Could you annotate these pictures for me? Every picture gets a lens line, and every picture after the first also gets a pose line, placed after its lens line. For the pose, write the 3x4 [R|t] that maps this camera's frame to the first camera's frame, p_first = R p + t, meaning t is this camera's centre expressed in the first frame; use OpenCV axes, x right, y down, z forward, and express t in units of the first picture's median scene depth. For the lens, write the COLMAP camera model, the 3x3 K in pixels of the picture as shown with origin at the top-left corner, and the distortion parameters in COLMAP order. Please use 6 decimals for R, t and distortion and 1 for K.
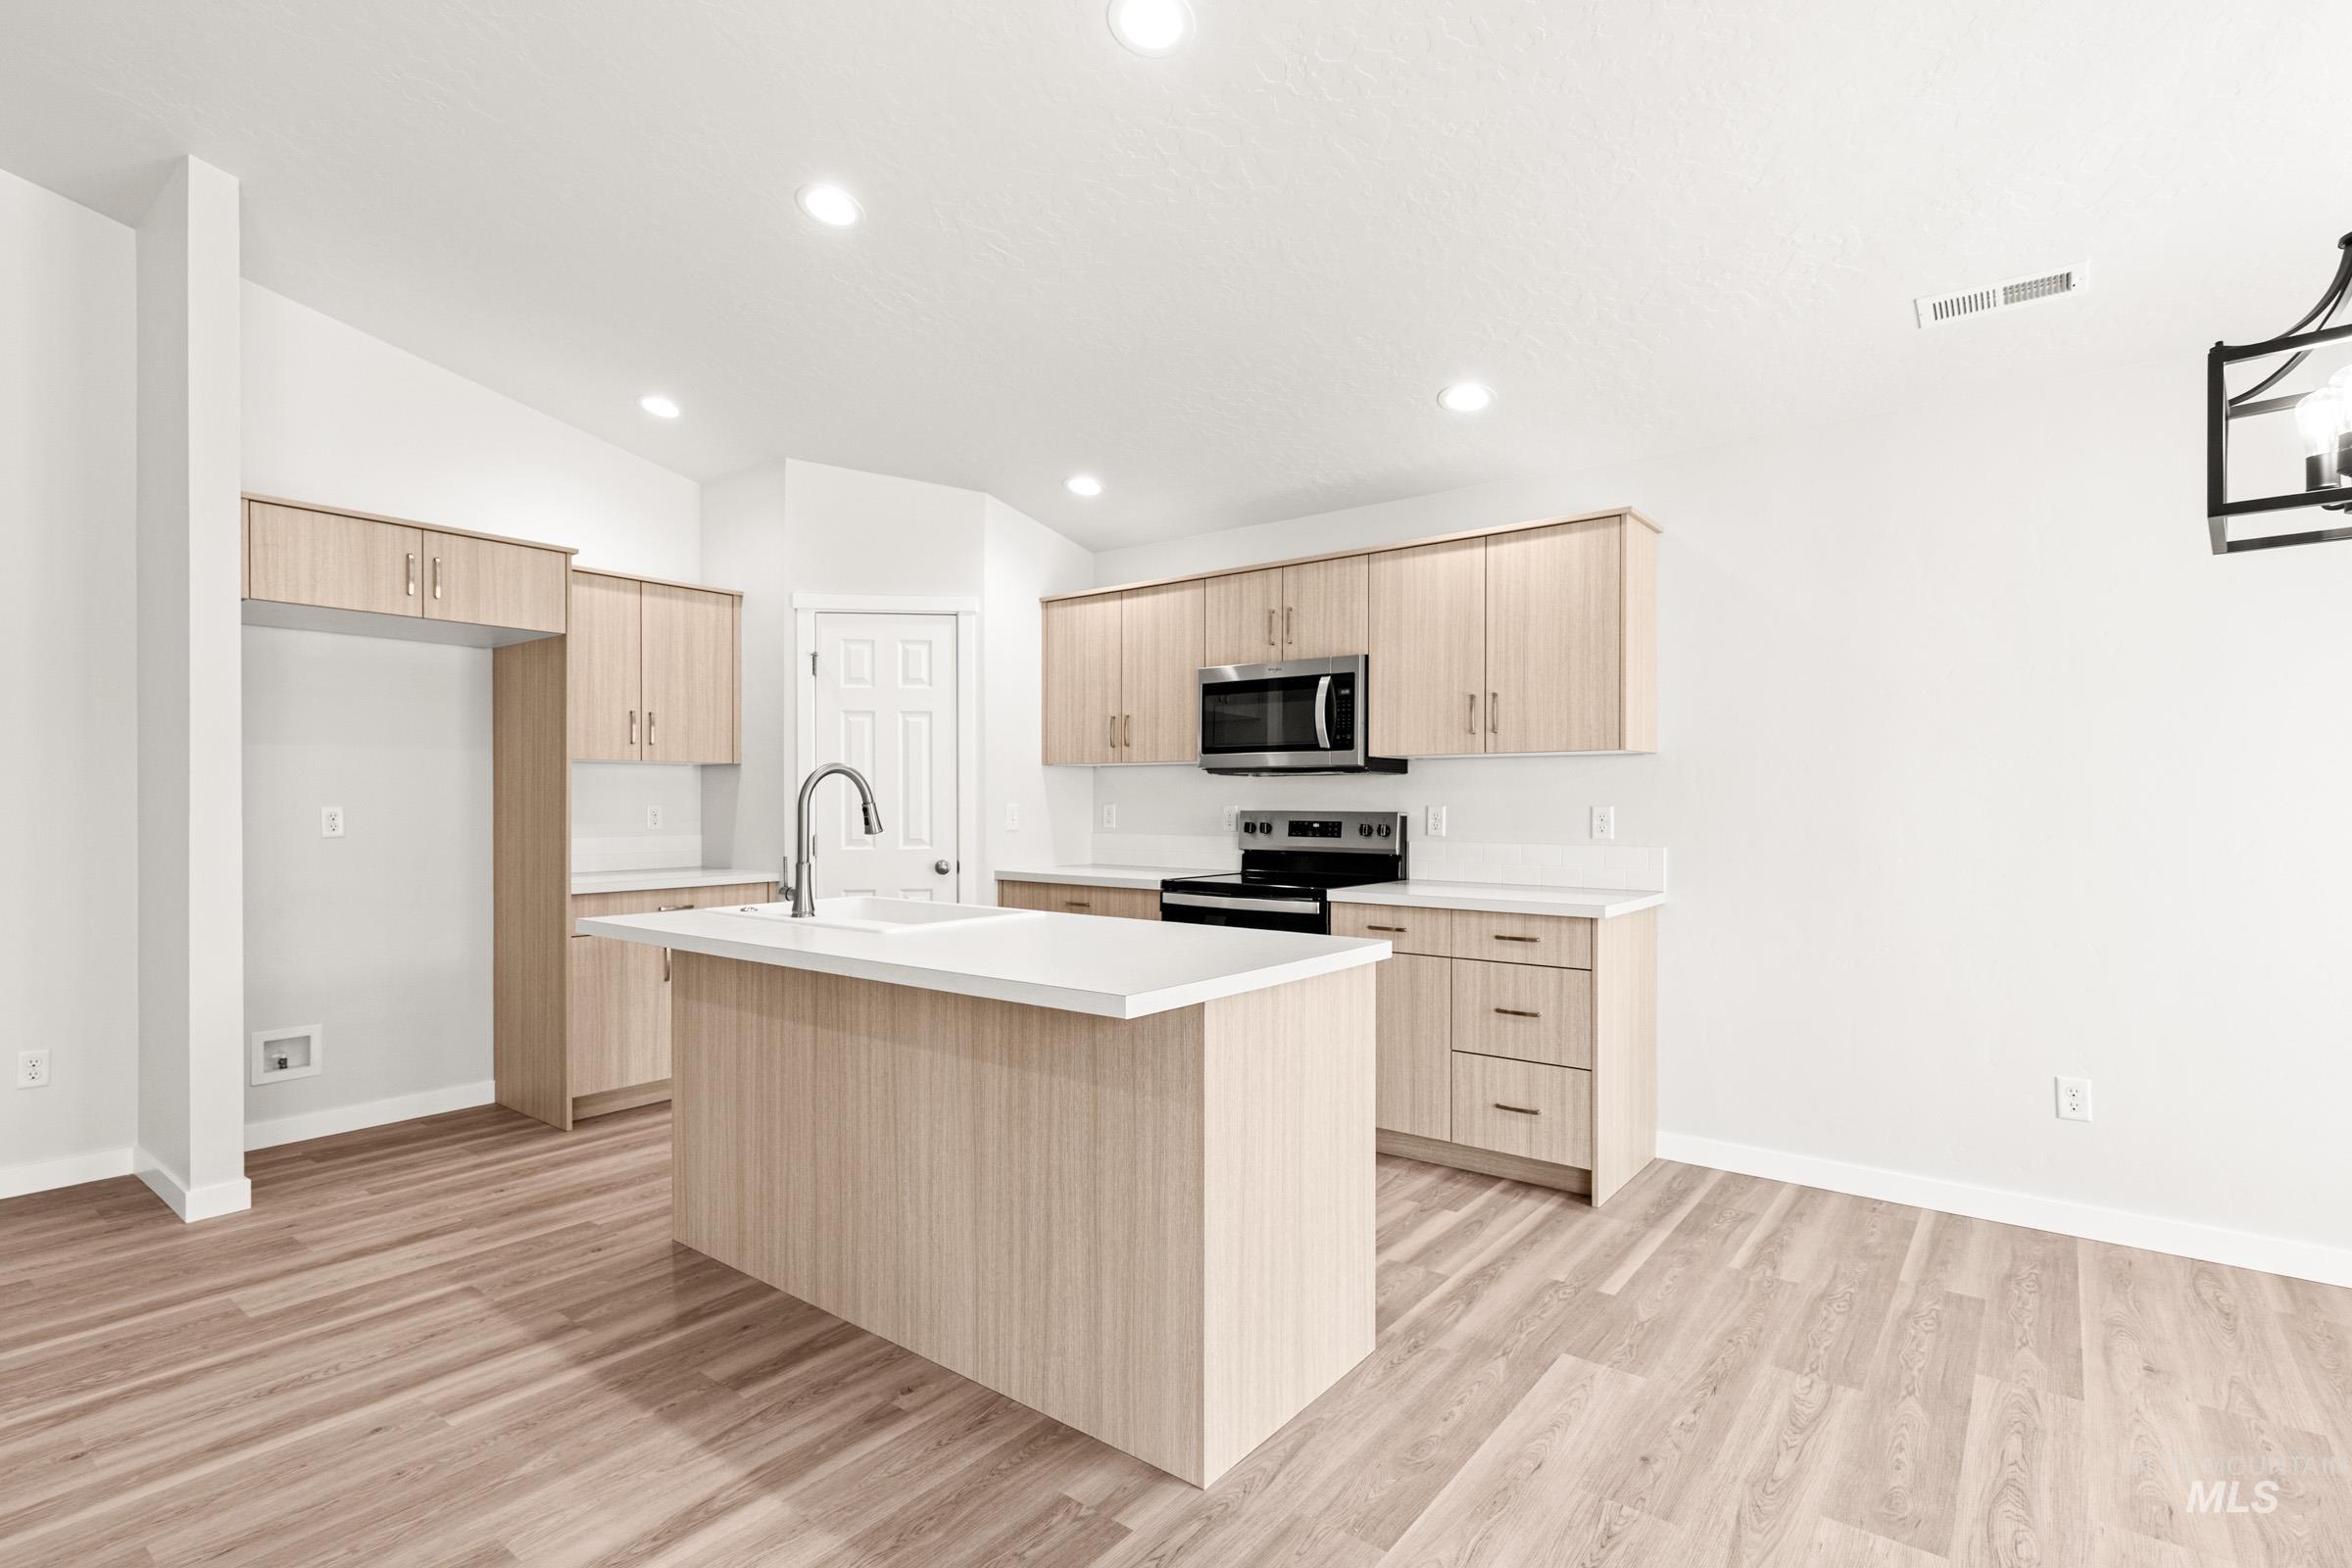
lens RADIAL K [[1120.7, 0, 1166.4], [0, 1120.7, 805.4], [0, 0, 1]] dist [0.007435, -0.001592]
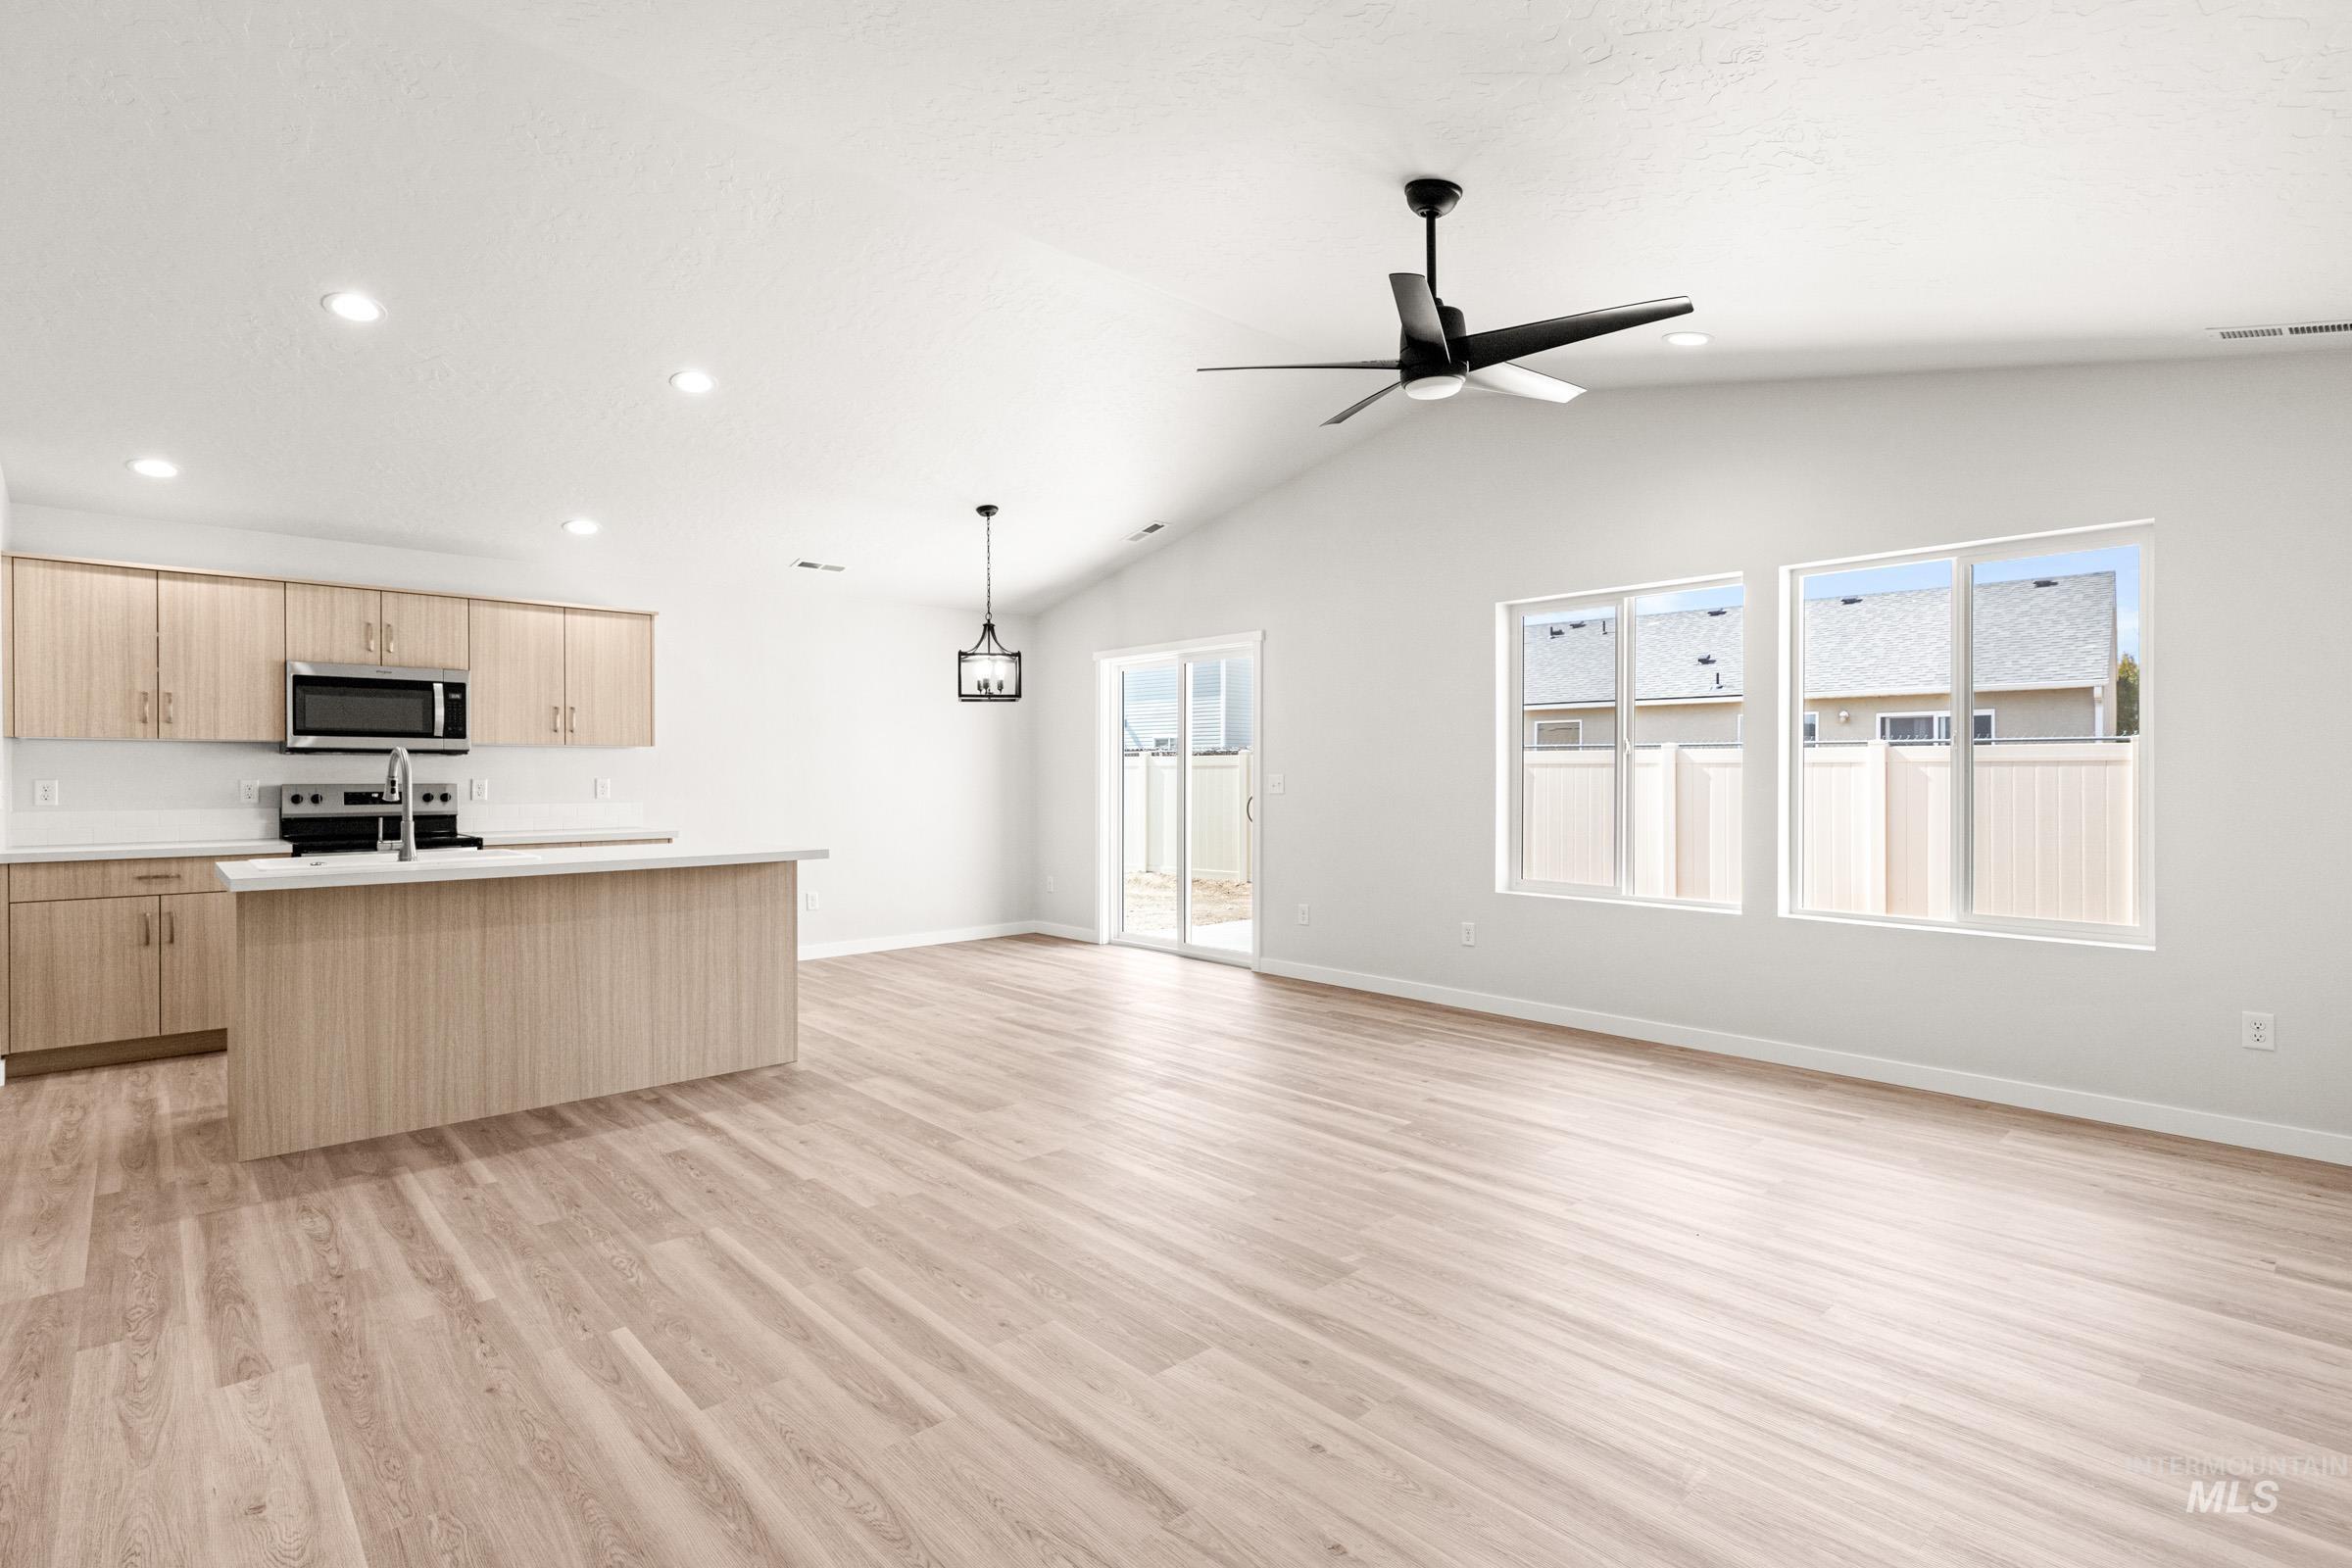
lens RADIAL K [[1120.7, 0, 1144.5], [0, 1120.7, 779.2], [0, 0, 1]] dist [0.007435, -0.001592]
pose [[0.176174, -0.003298, 0.984353, -1.187252], [0.007241, 0.999972, 0.002054, 0.004333], [-0.984332, 0.006766, 0.176193, -0.083731]]
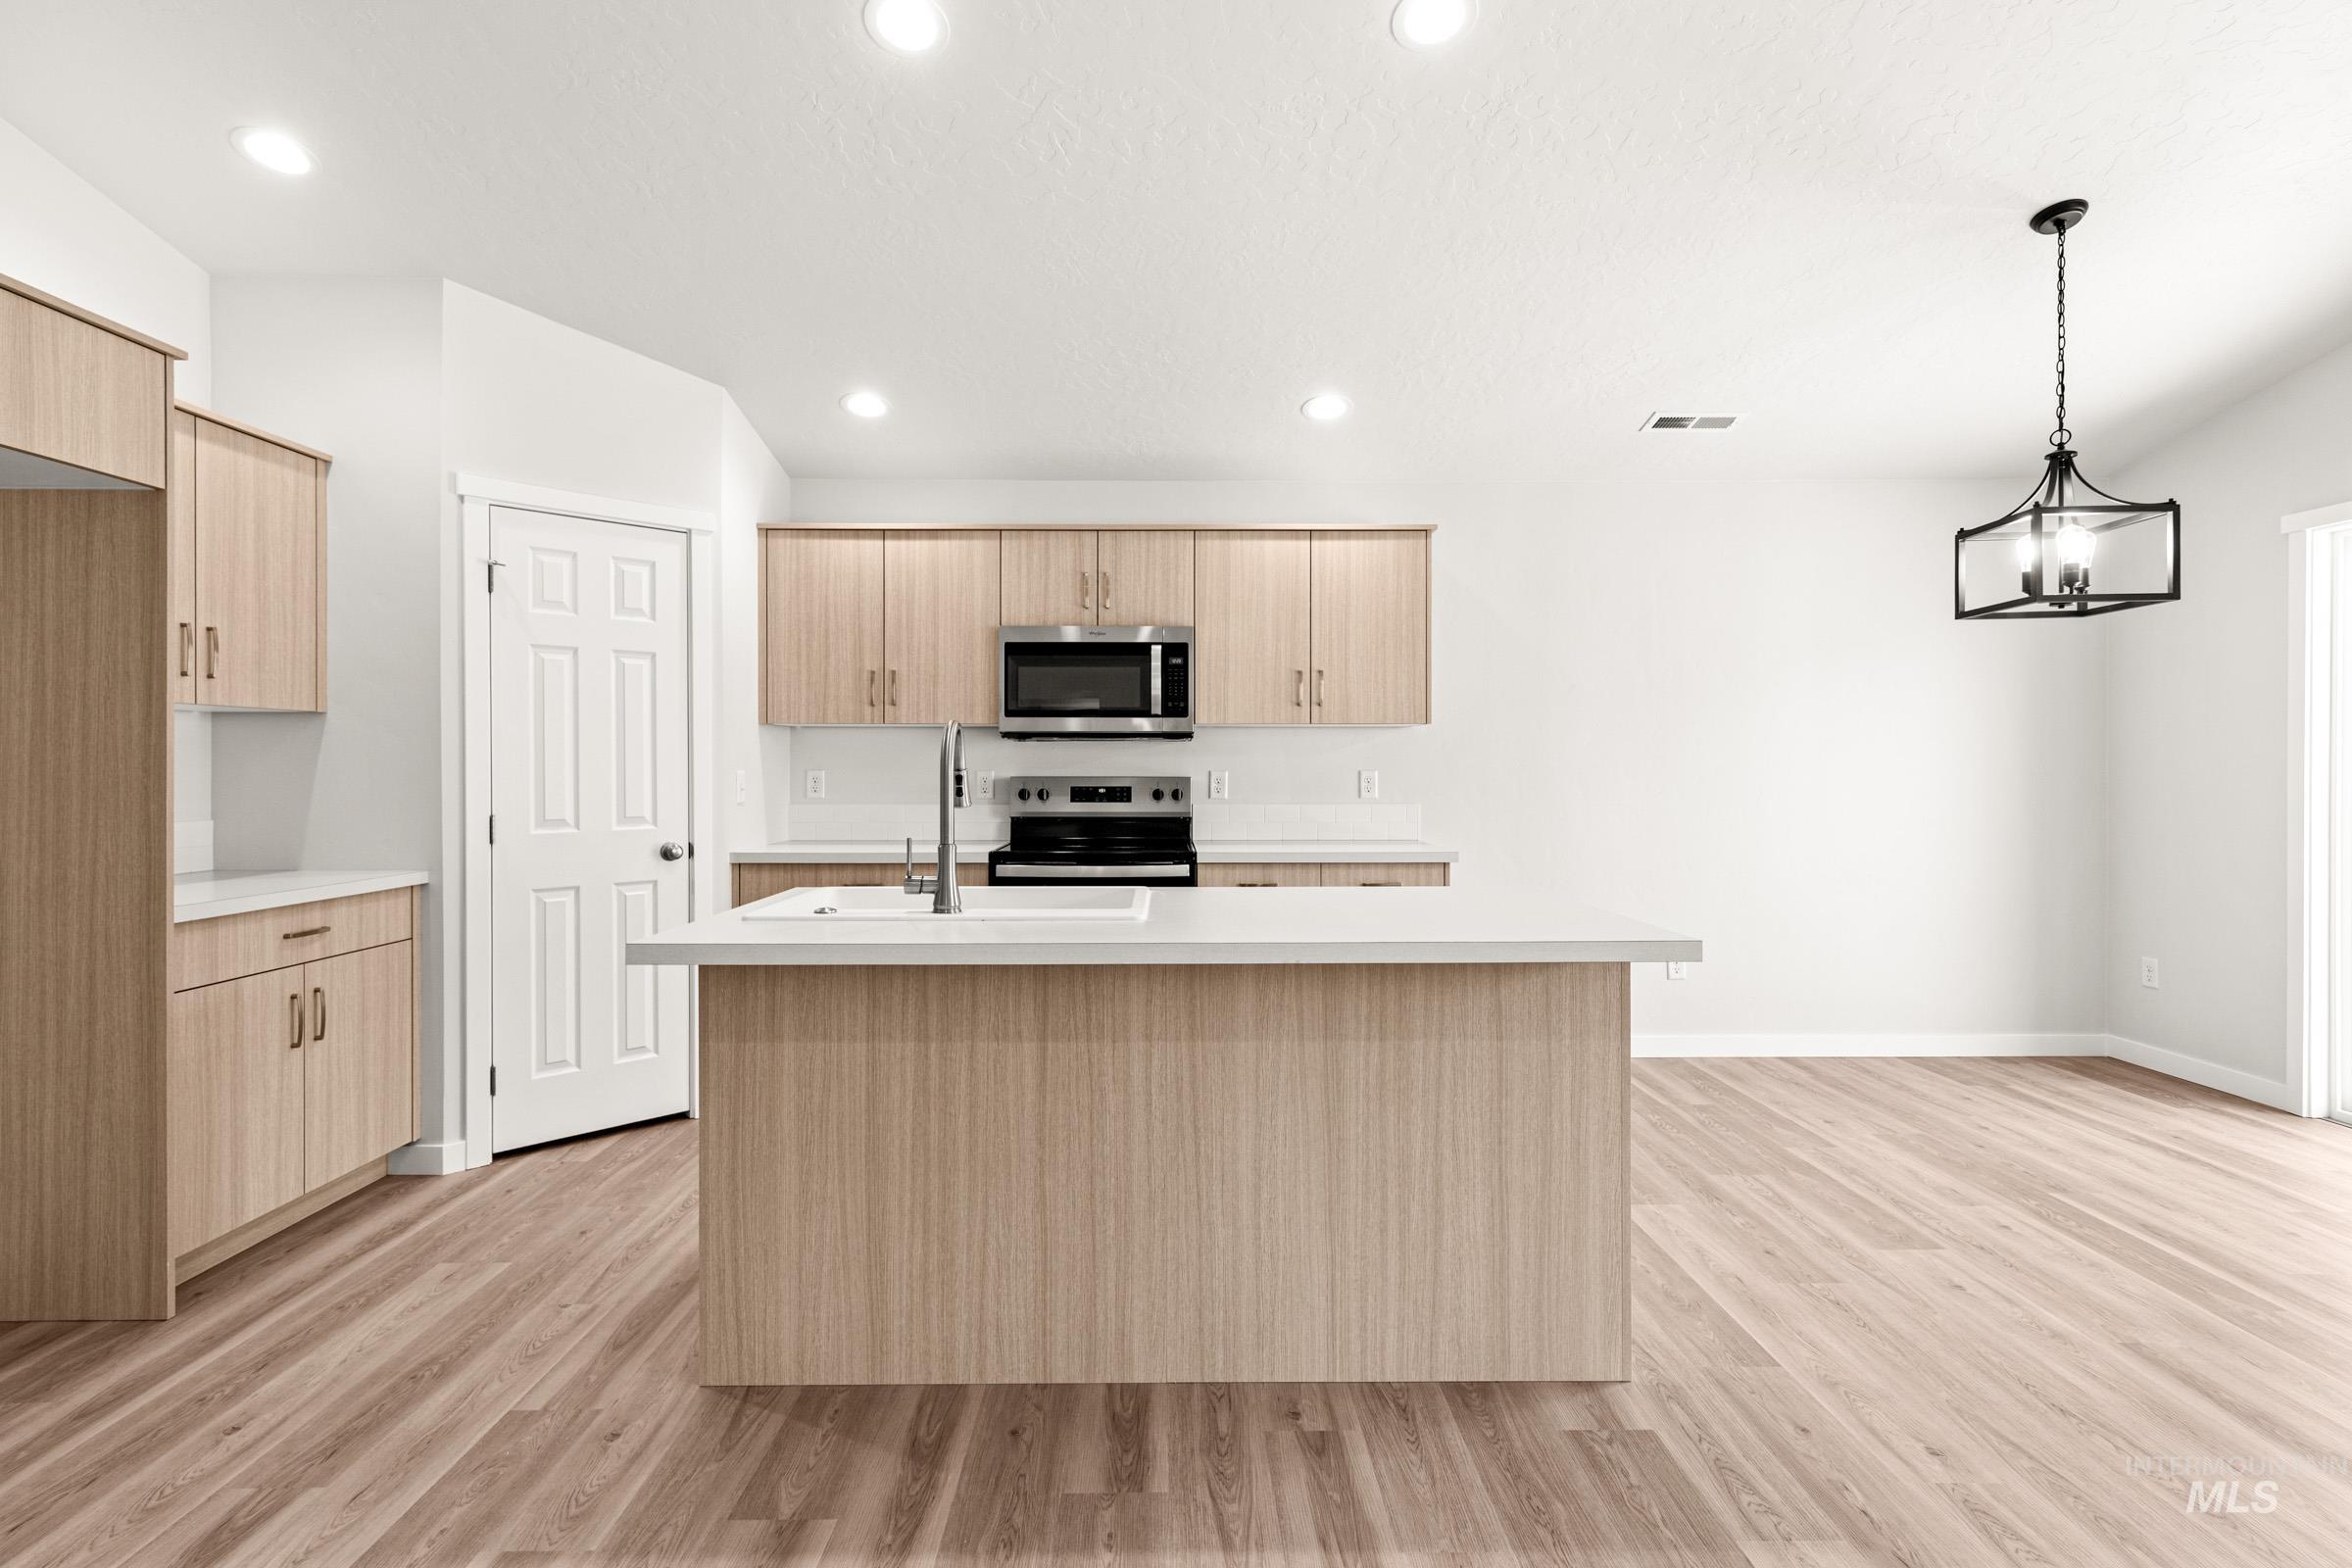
lens RADIAL K [[1120.7, 0, 1173.2], [0, 1120.7, 766.5], [0, 0, 1]] dist [0.007435, -0.001592]
pose [[0.780916, -0.001304, 0.624635, -0.553750], [0.003862, 0.999989, -0.002741, -0.001161], [-0.624624, 0.004553, 0.780912, 0.220567]]
